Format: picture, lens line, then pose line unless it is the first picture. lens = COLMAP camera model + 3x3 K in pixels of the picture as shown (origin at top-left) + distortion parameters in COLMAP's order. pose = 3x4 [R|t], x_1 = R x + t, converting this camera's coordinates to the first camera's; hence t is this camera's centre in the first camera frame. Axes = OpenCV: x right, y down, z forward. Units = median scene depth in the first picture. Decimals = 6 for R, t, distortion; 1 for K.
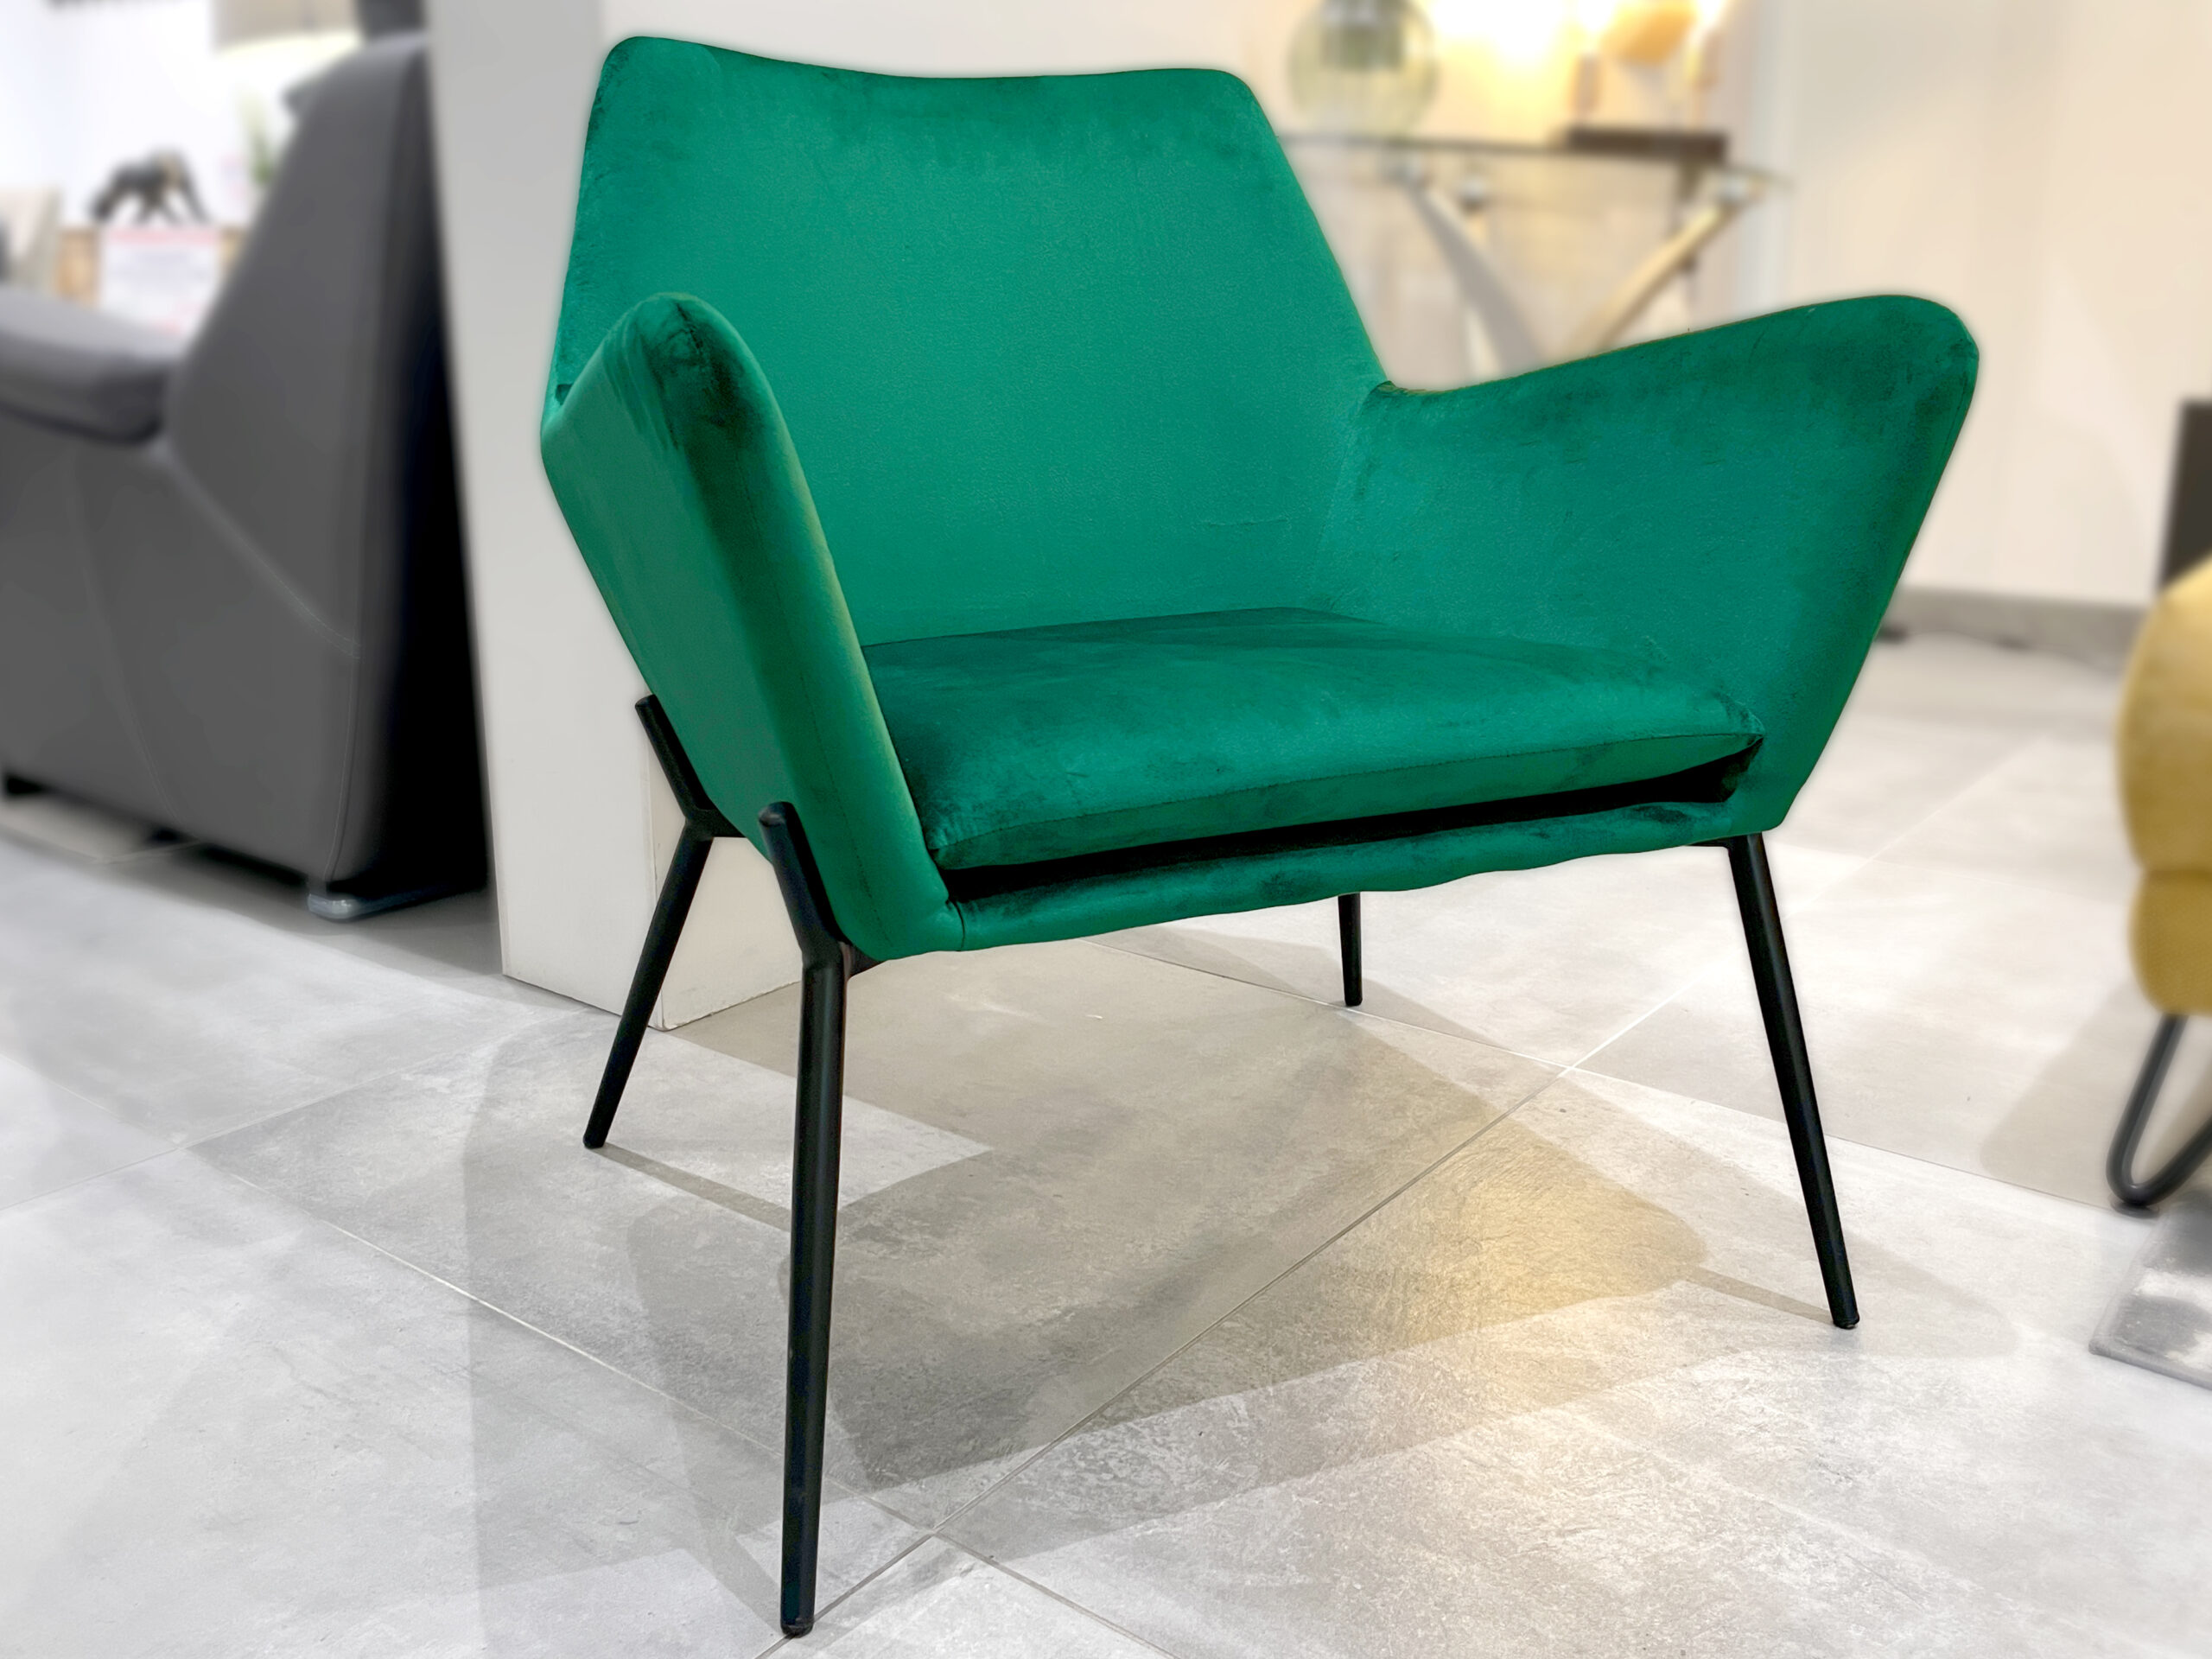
lens RADIAL K [[1784.1, 0, 1143.5], [0, 1784.1, 738.9], [0, 0, 1]] dist [0.082071, -0.125459]
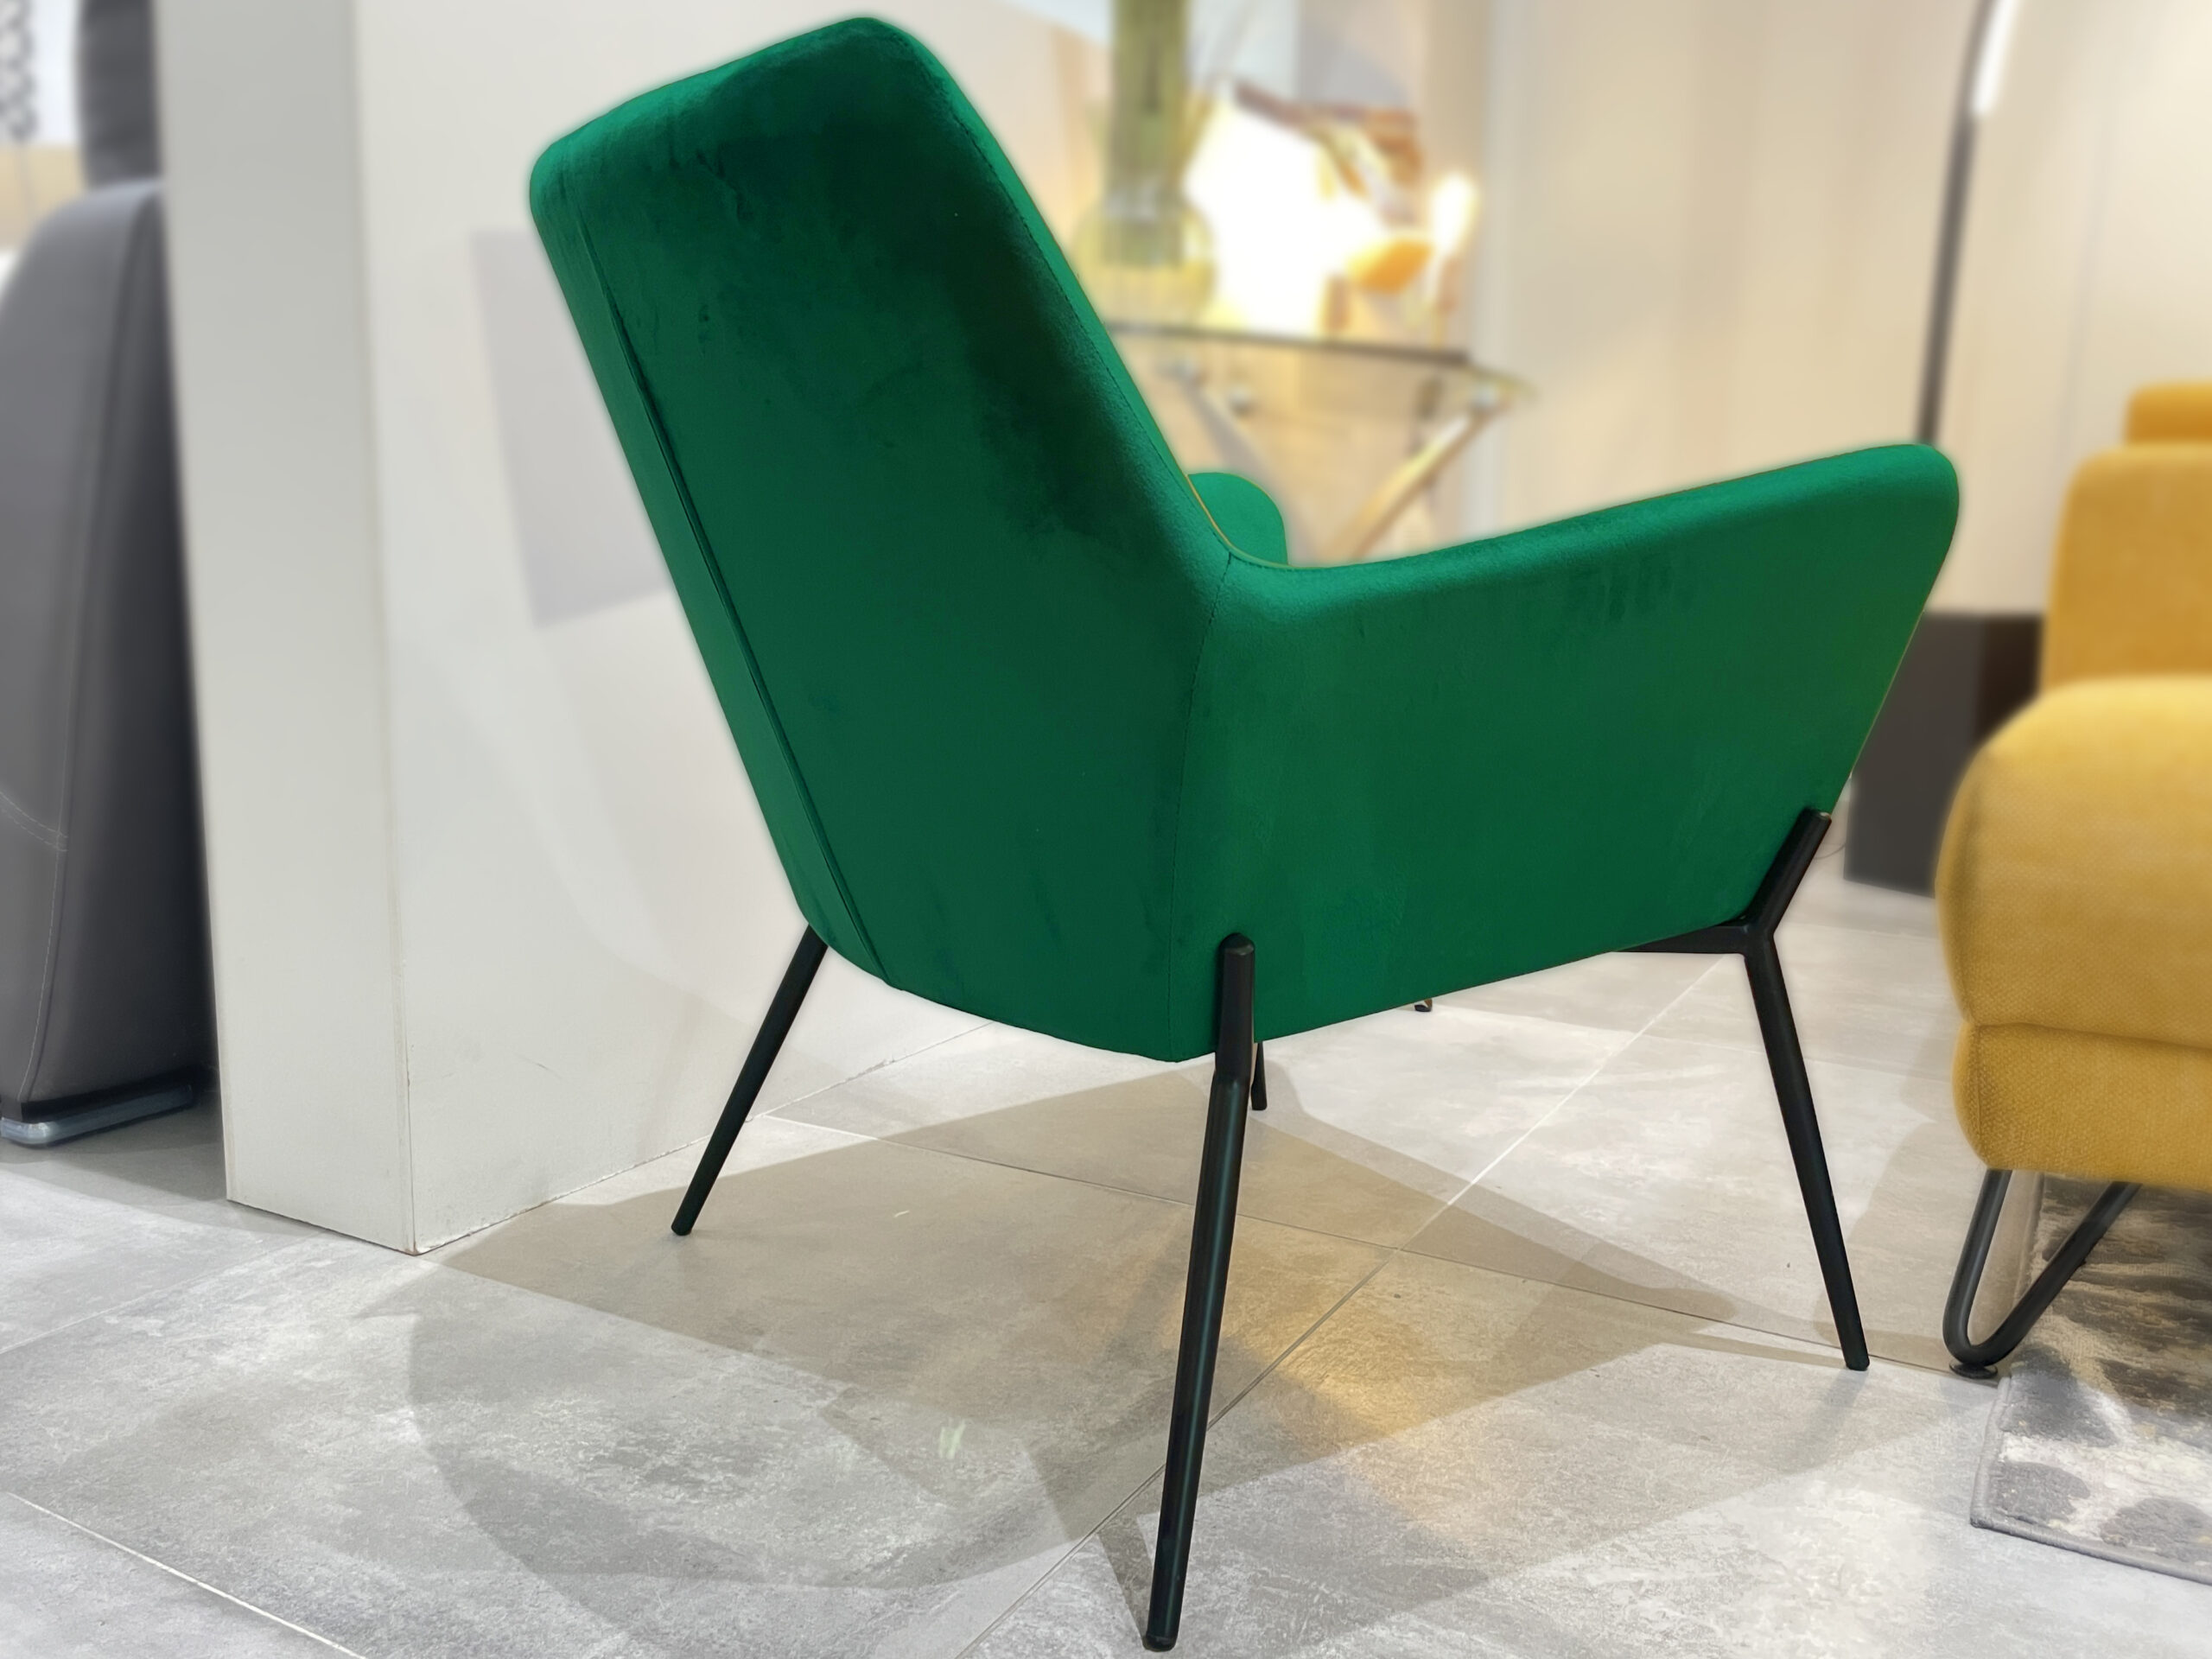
lens RADIAL K [[1700.1, 0, 1106.0], [0, 1700.1, 829.5], [0, 0, 1]] dist [0.079194, -0.108978]
pose [[0.991422, -0.010780, 0.130253, -0.042400], [0.020030, 0.997351, -0.069921, 0.021268], [-0.129154, 0.071930, 0.989012, 0.108655]]
